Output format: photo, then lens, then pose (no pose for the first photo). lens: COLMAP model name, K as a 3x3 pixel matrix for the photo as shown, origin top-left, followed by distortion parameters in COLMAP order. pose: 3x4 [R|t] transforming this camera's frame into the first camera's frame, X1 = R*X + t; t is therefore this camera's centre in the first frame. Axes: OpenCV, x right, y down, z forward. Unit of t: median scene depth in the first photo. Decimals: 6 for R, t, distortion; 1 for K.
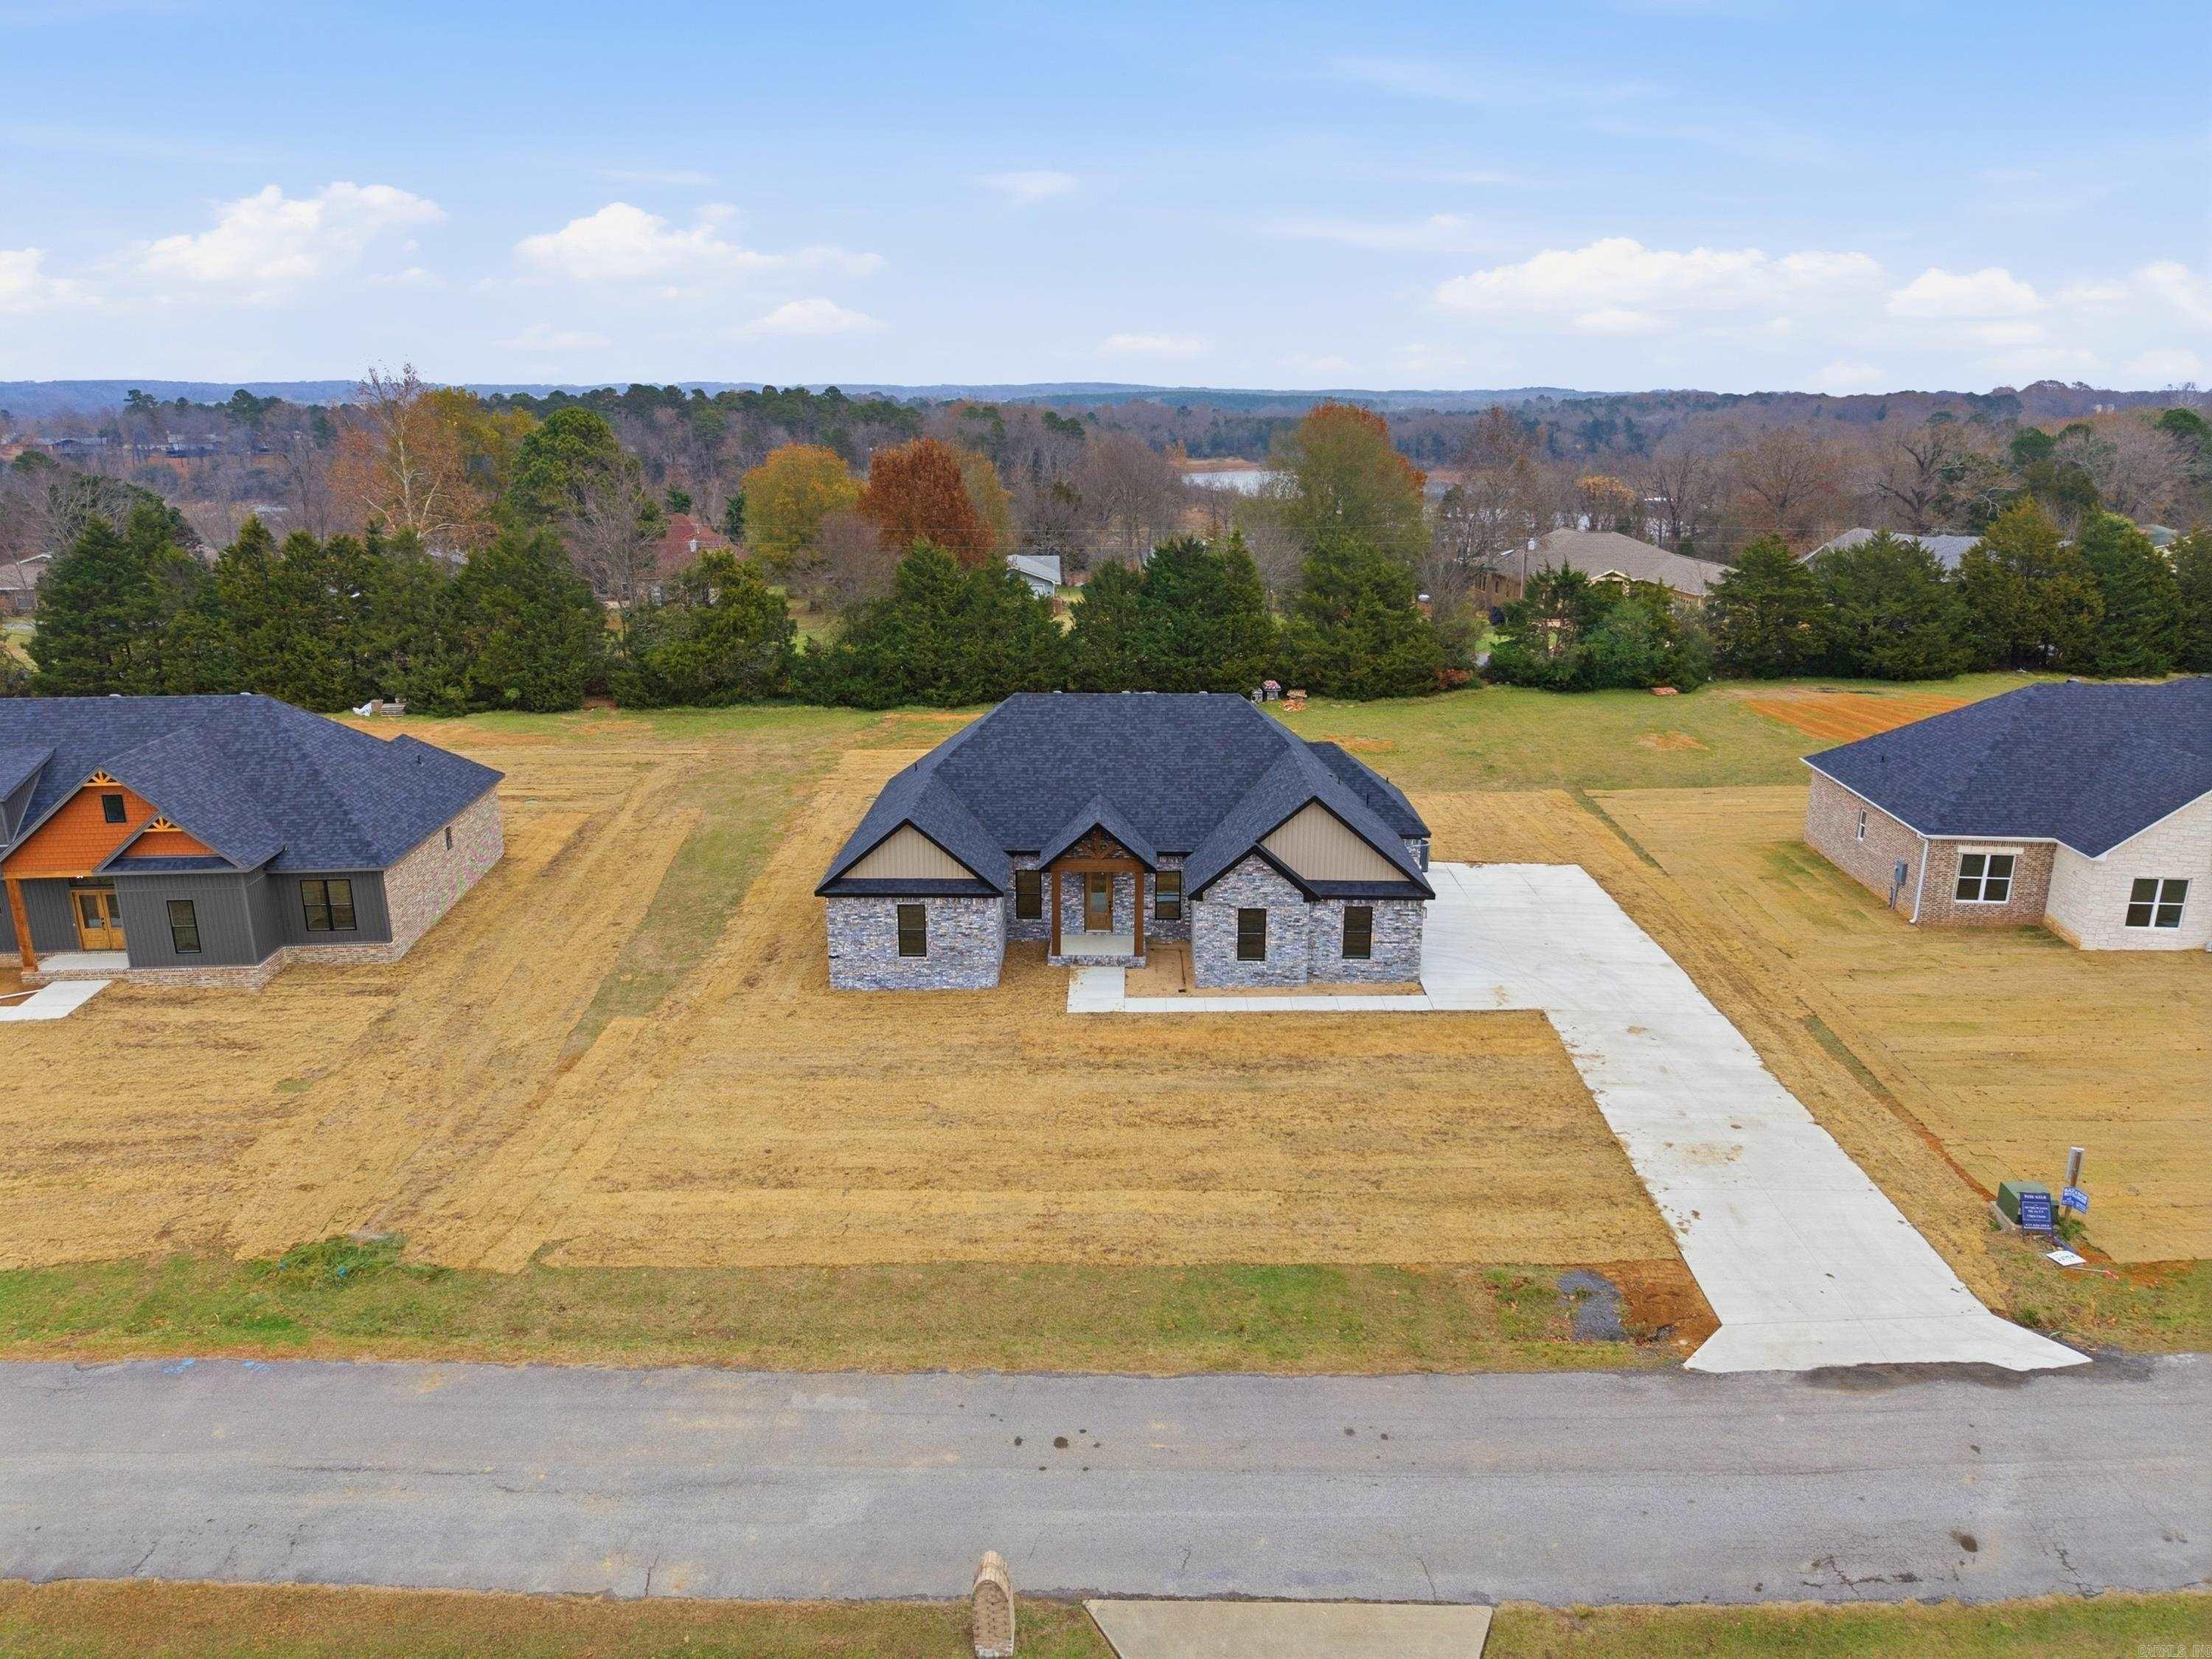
lens RADIAL K [[1462.5, 0, 1115.4], [0, 1462.5, 782.2], [0, 0, 1]] dist [0.012979, -0.016371]
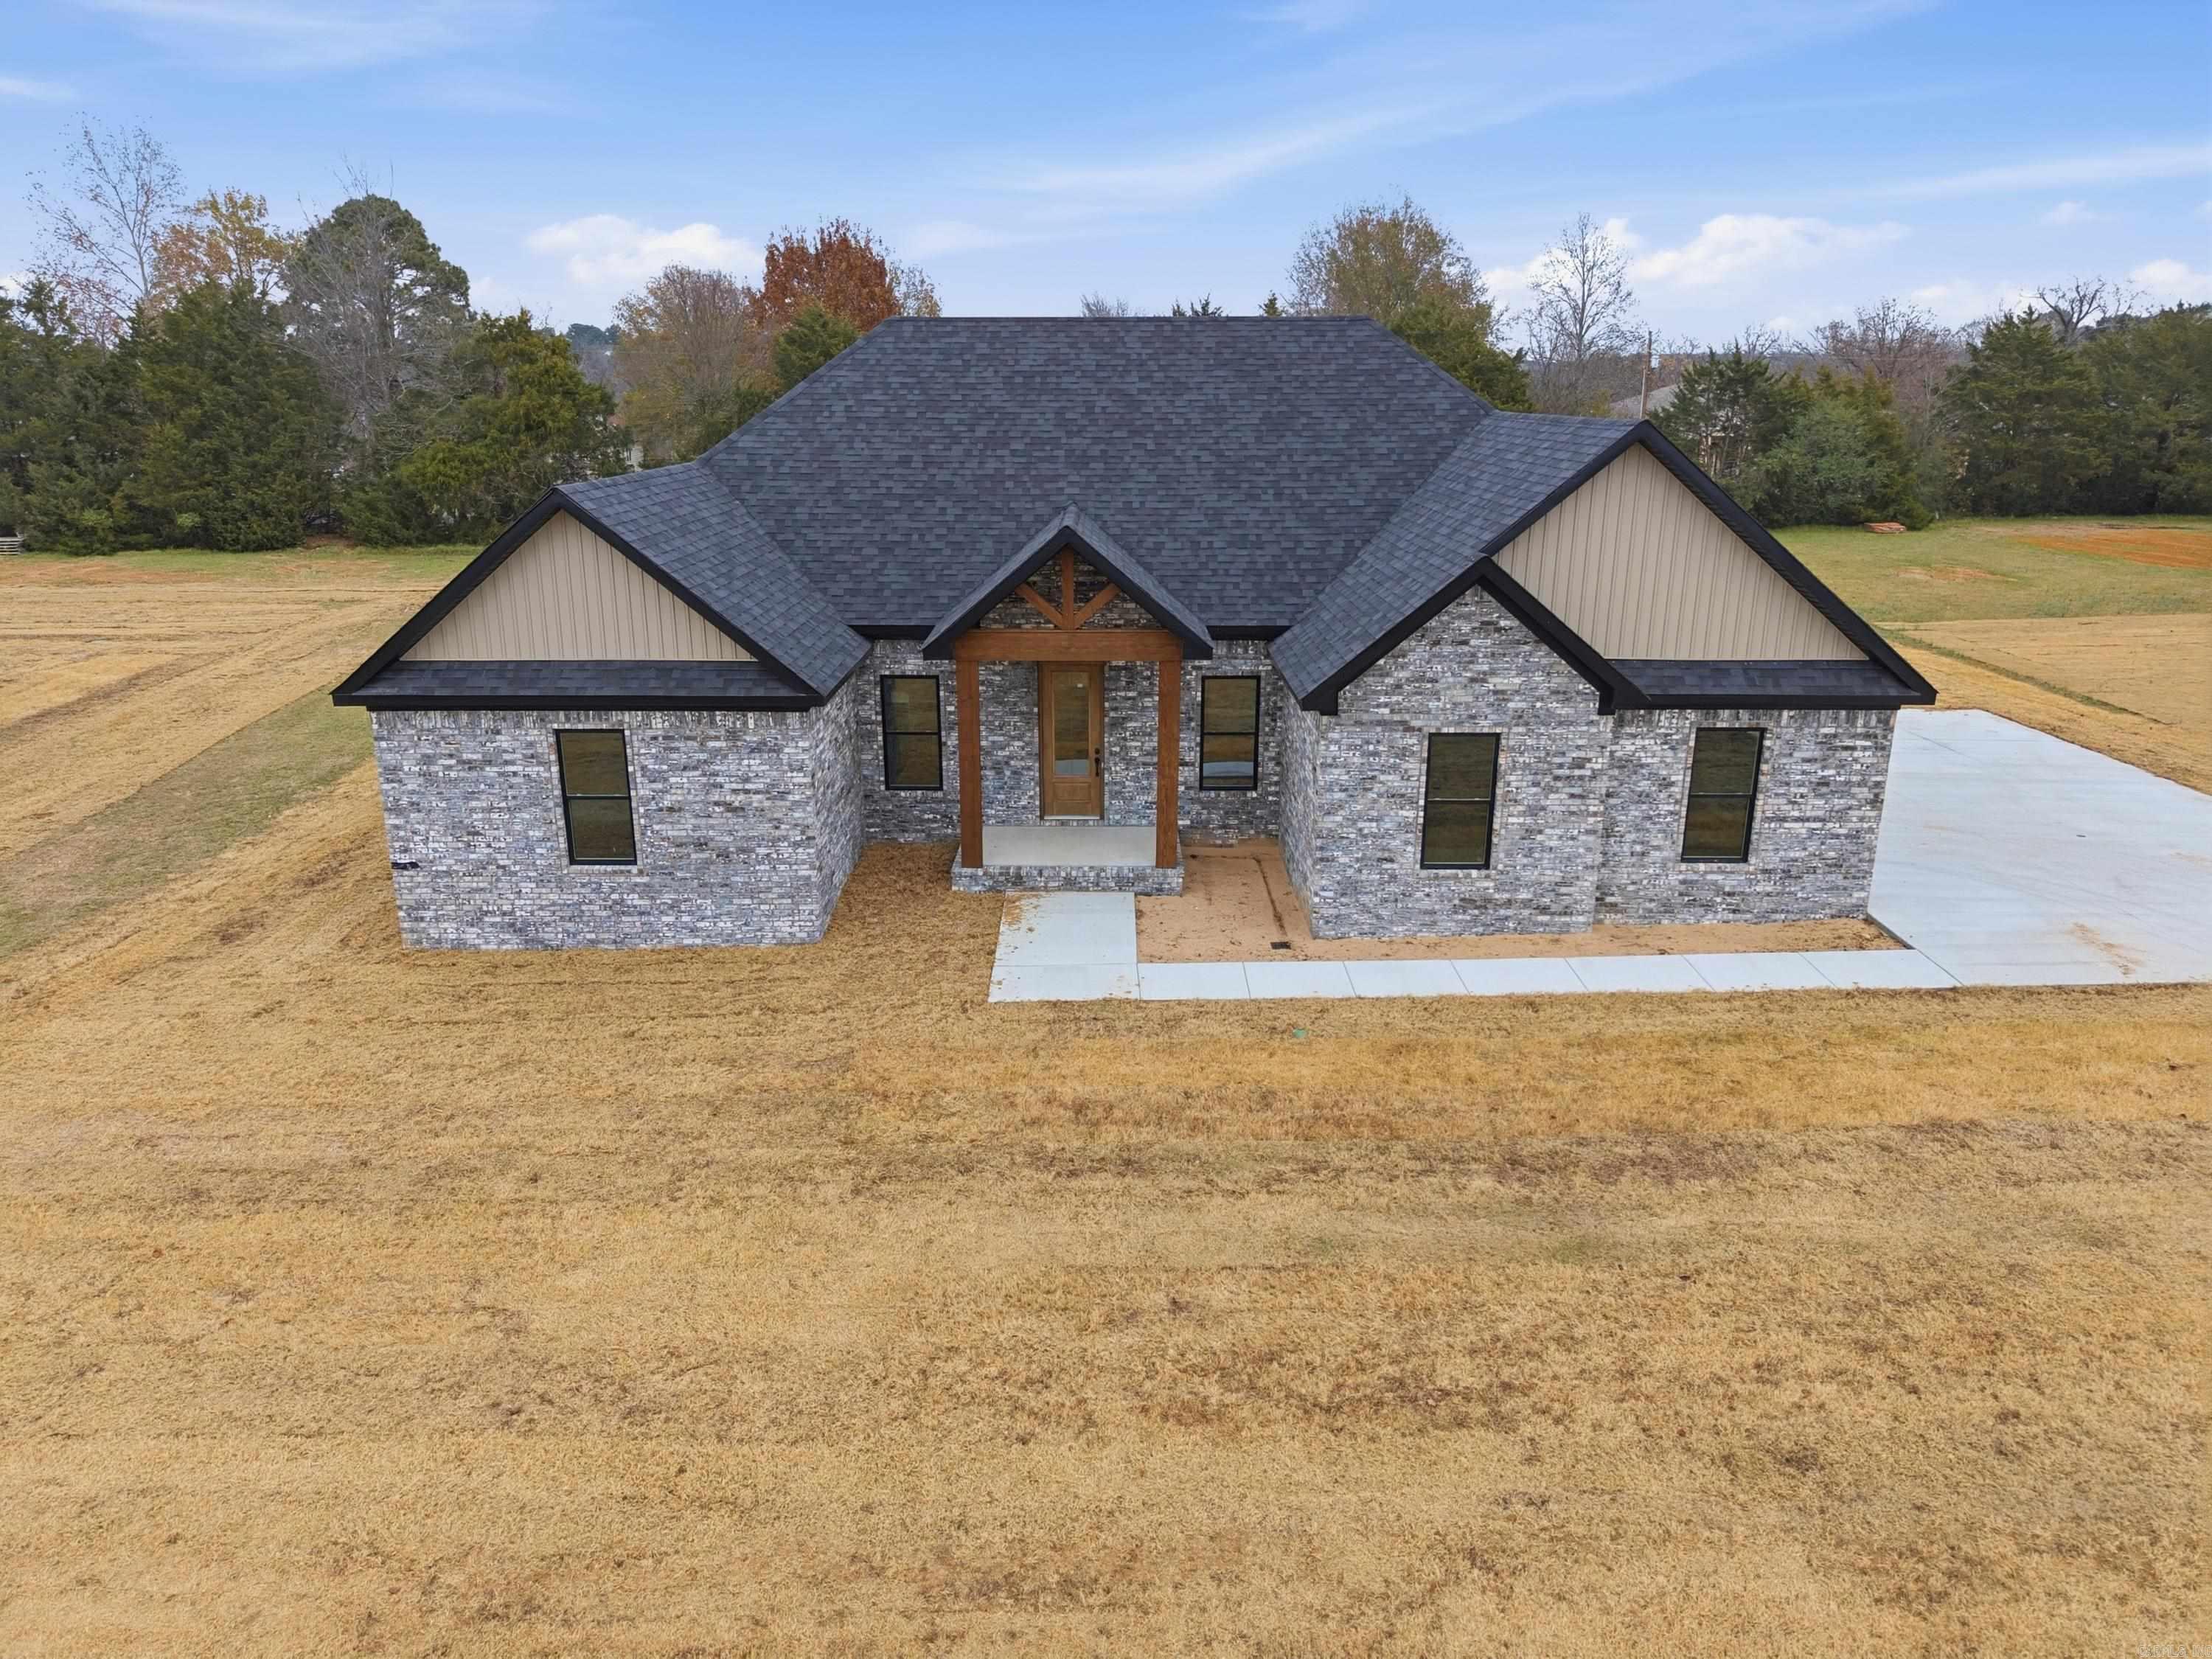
lens RADIAL K [[1462.5, 0, 1107.6], [0, 1462.5, 831.7], [0, 0, 1]] dist [0.012979, -0.016371]
pose [[0.999937, -0.007134, 0.008678, -0.005088], [0.006695, 0.998745, 0.049630, 0.091777], [-0.009021, -0.049569, 0.998730, 0.603552]]
